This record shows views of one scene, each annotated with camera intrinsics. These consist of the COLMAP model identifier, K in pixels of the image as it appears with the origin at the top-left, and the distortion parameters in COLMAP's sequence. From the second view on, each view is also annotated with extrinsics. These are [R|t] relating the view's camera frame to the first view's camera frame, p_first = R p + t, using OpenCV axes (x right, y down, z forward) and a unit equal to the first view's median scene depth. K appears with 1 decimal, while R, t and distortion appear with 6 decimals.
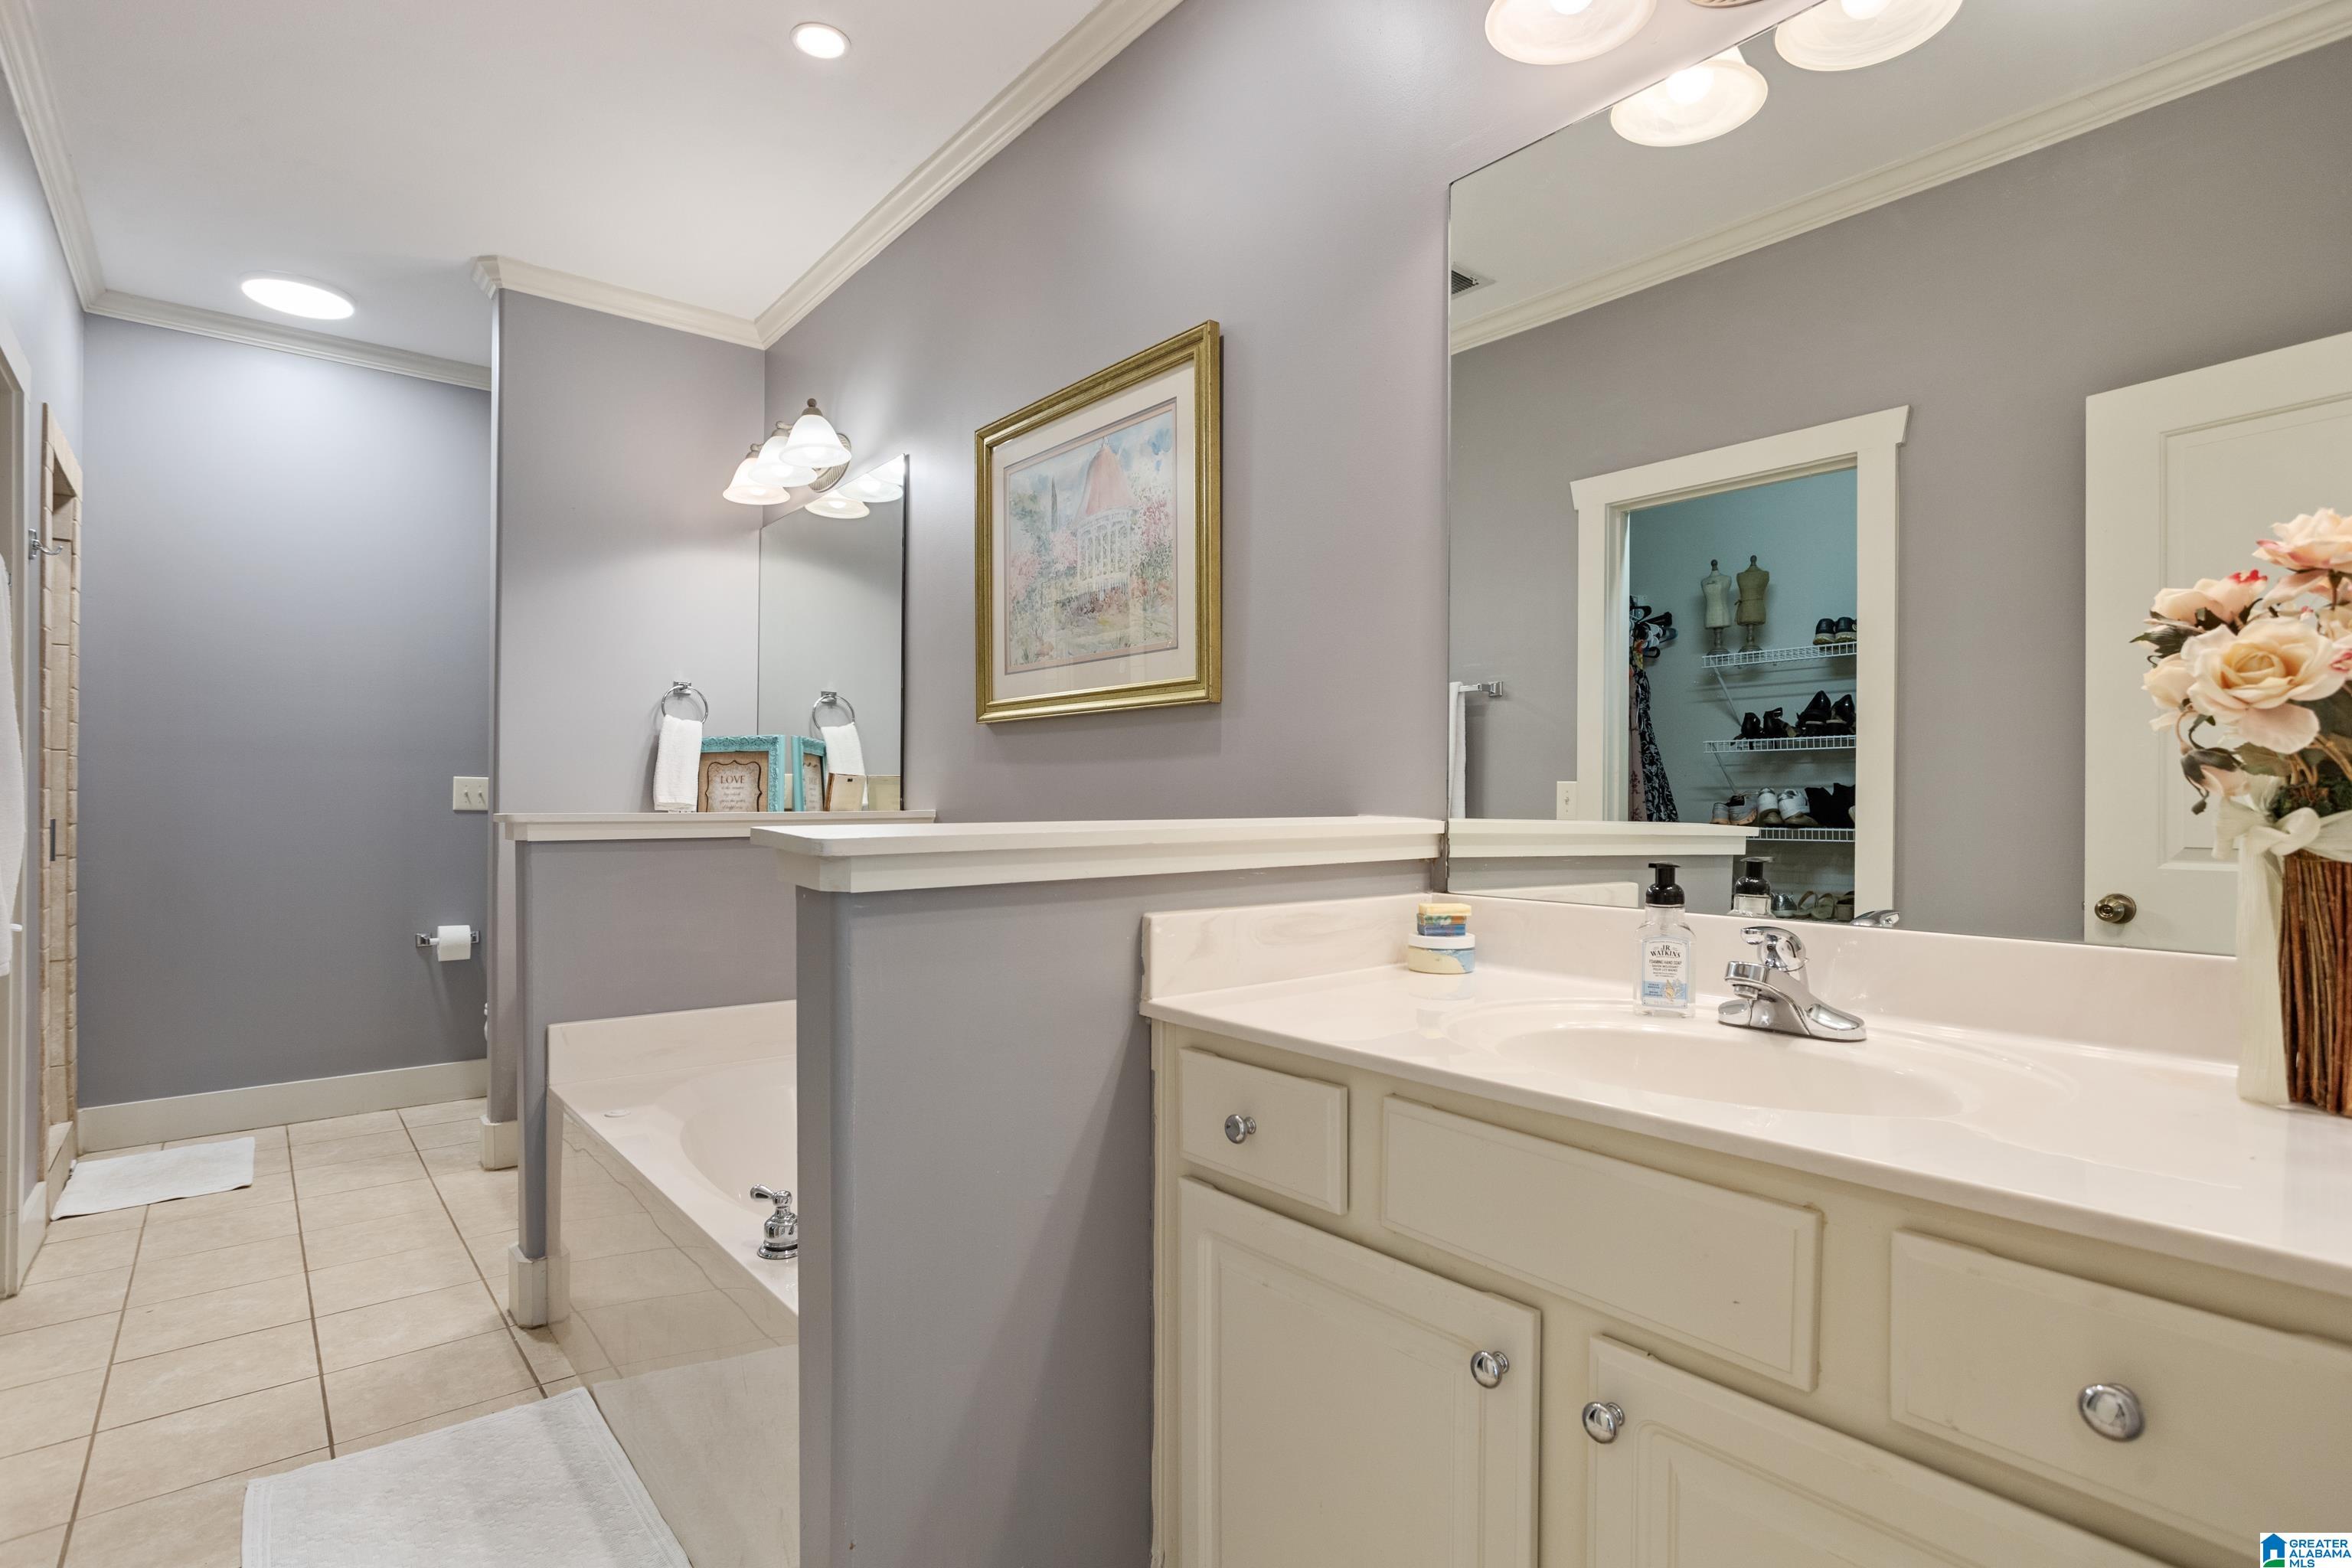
lens RADIAL K [[1181.7, 0, 1169.2], [0, 1181.7, 795.8], [0, 0, 1]] dist [-0.025784, 0.001378]
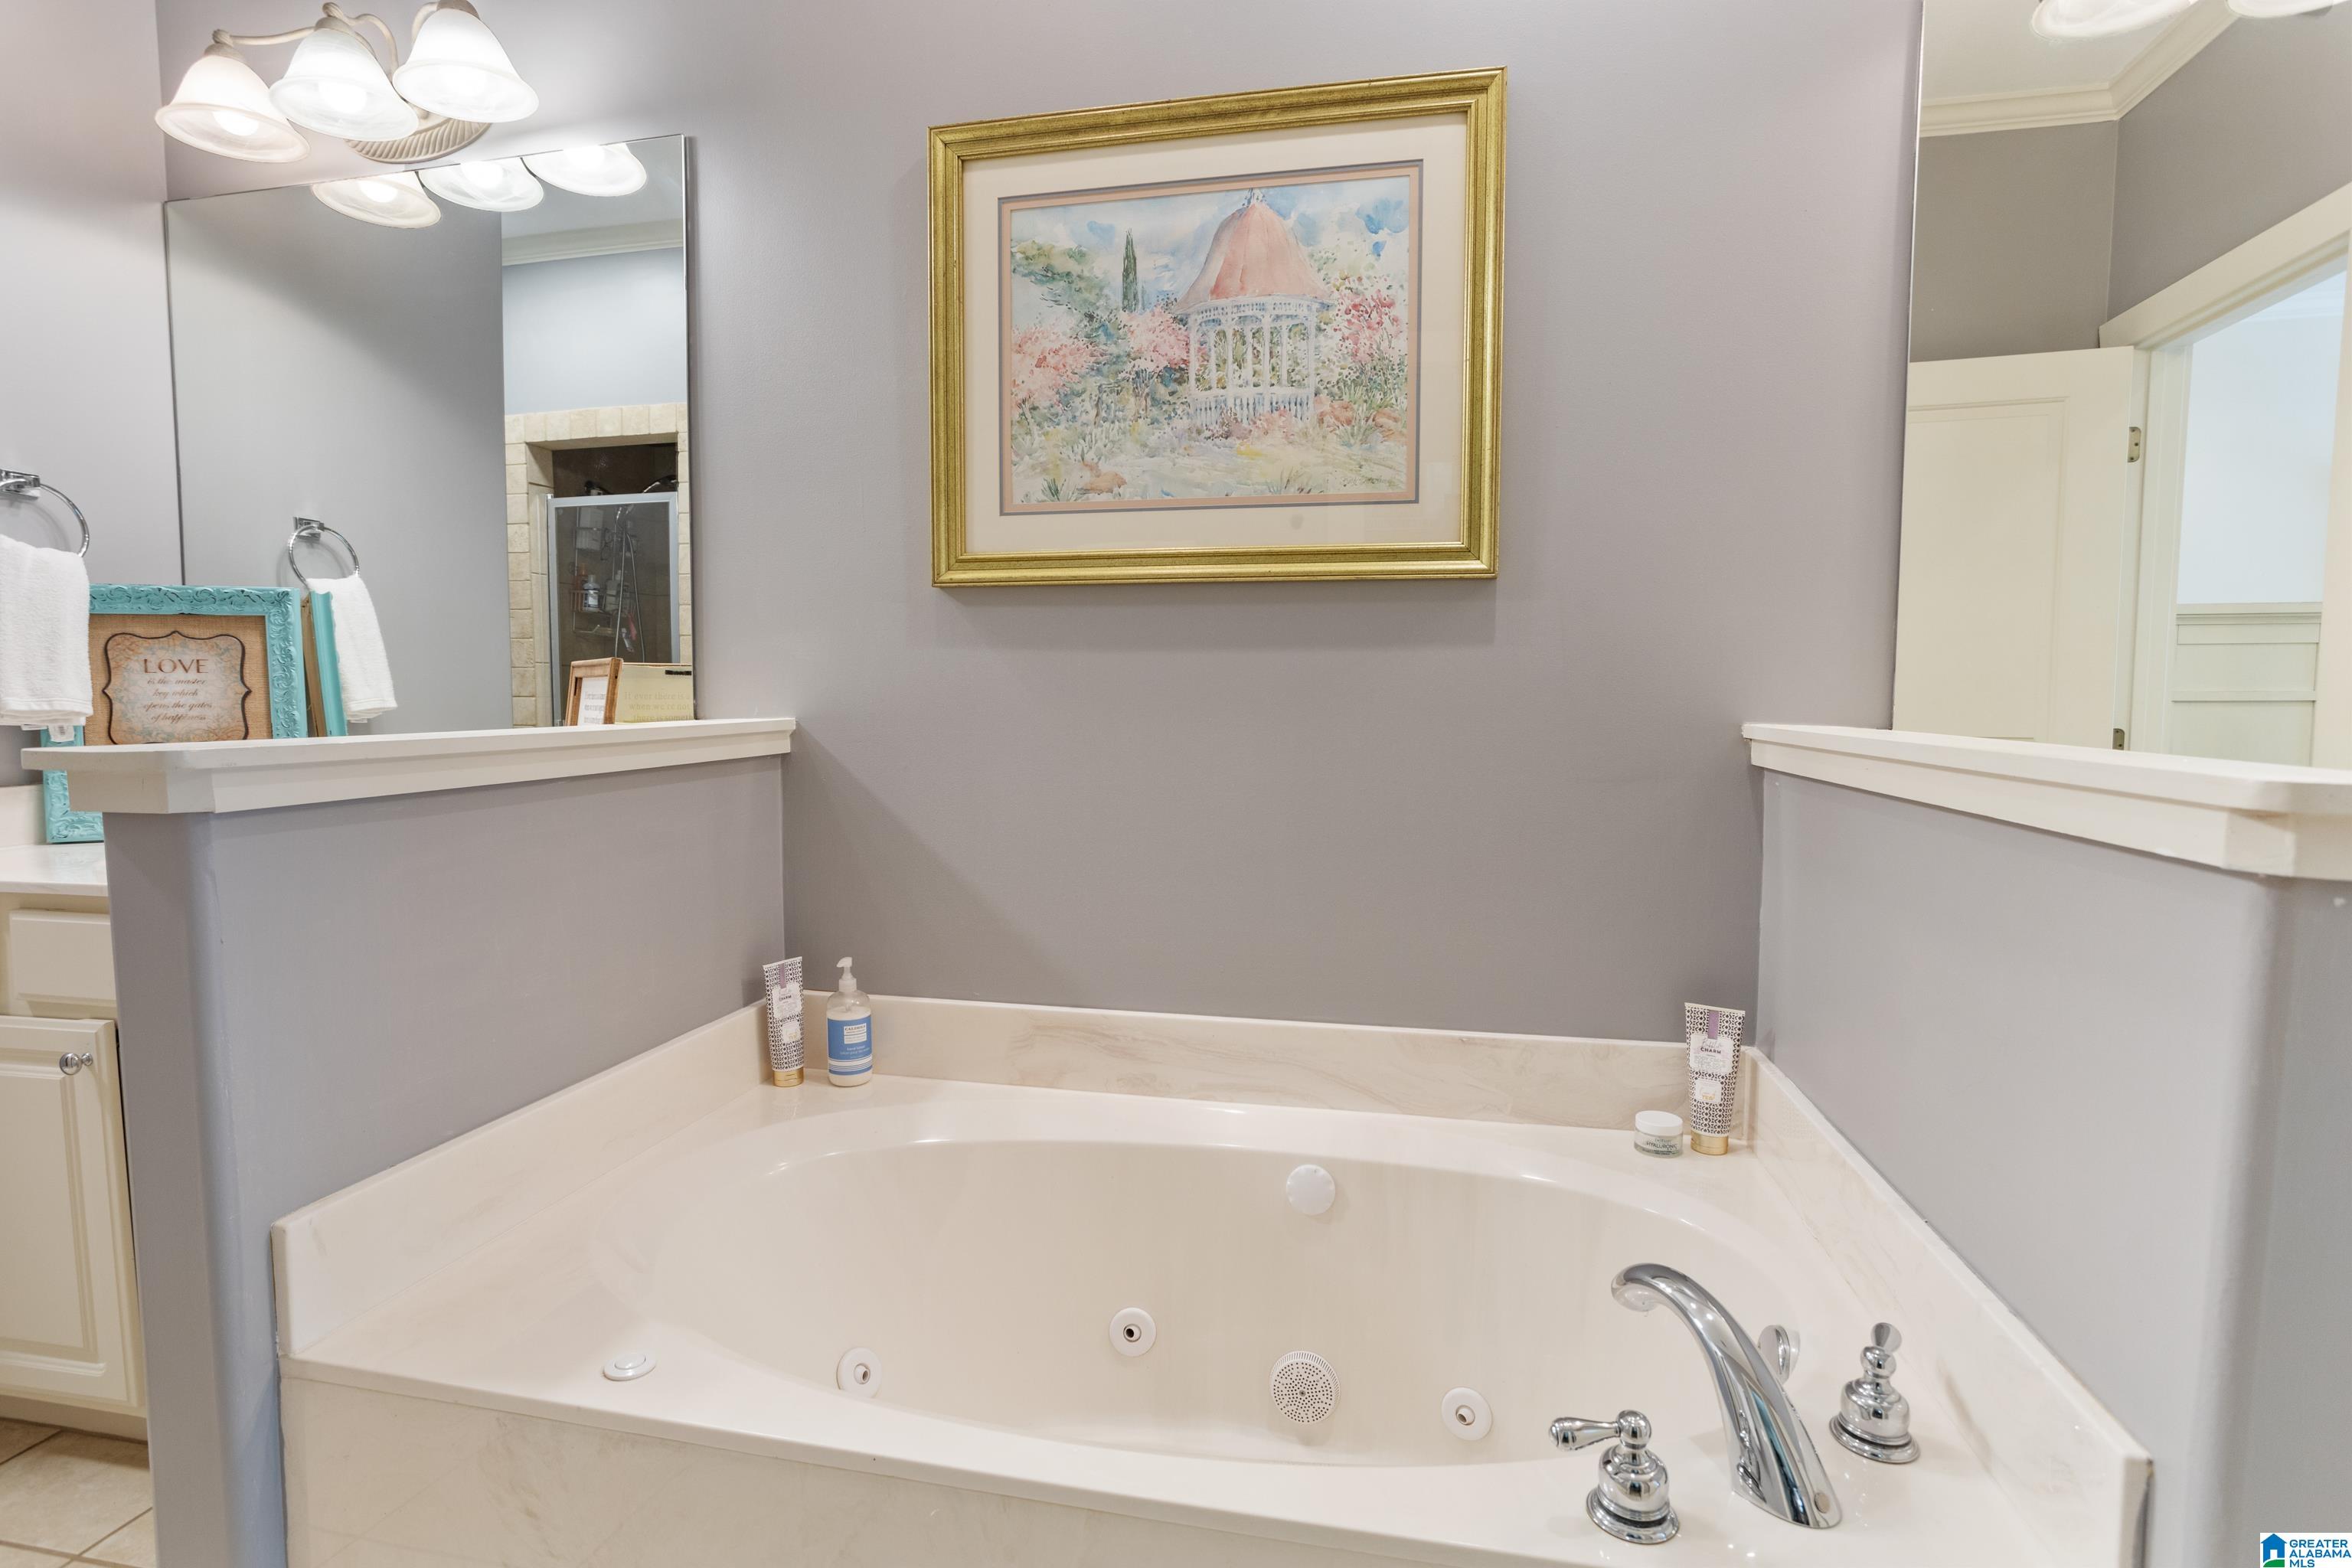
lens RADIAL K [[1181.7, 0, 1169.2], [0, 1181.7, 795.8], [0, 0, 1]] dist [-0.025784, 0.001378]
pose [[0.776583, -0.048886, 0.628115, -0.502767], [-0.002418, 0.996746, 0.080566, 0.002192], [-0.630010, -0.064085, 0.773938, 0.418941]]
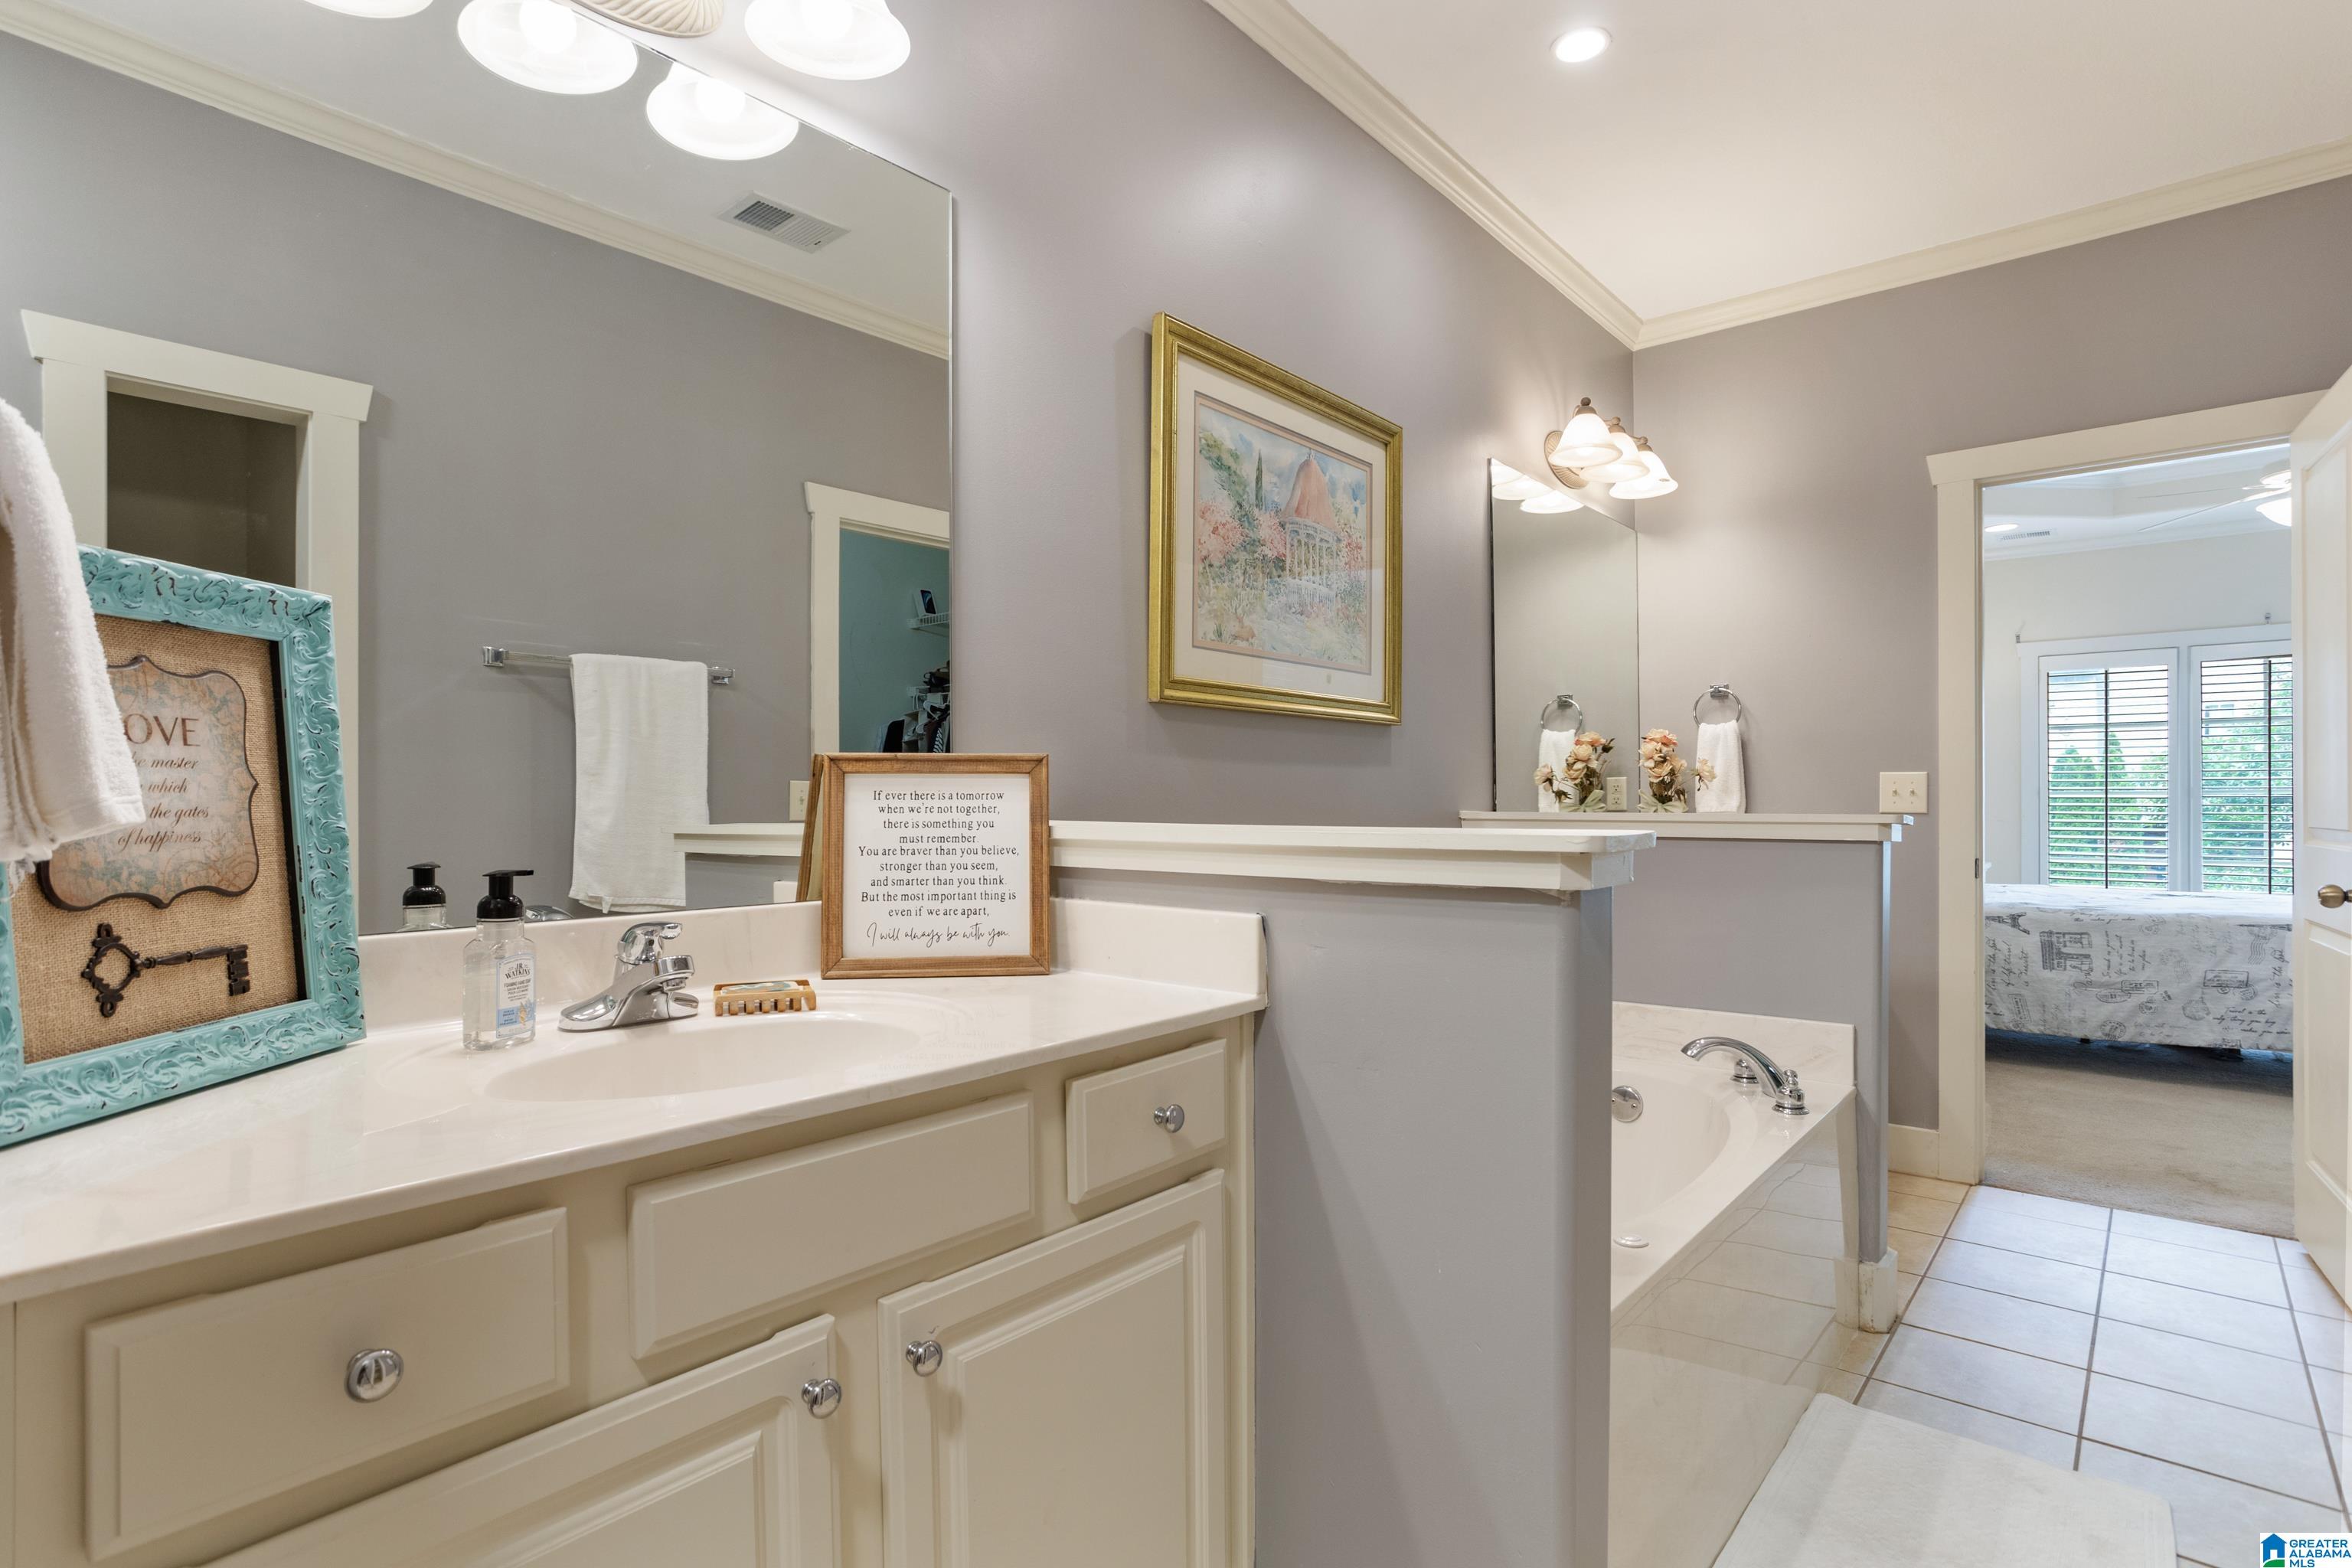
lens RADIAL K [[1181.7, 0, 1169.2], [0, 1181.7, 795.8], [0, 0, 1]] dist [-0.025784, 0.001378]
pose [[-0.183265, 0.001529, 0.983062, -0.942166], [-0.003577, 0.999991, -0.002222, 0.000347], [-0.983057, -0.003923, -0.183258, 1.184478]]
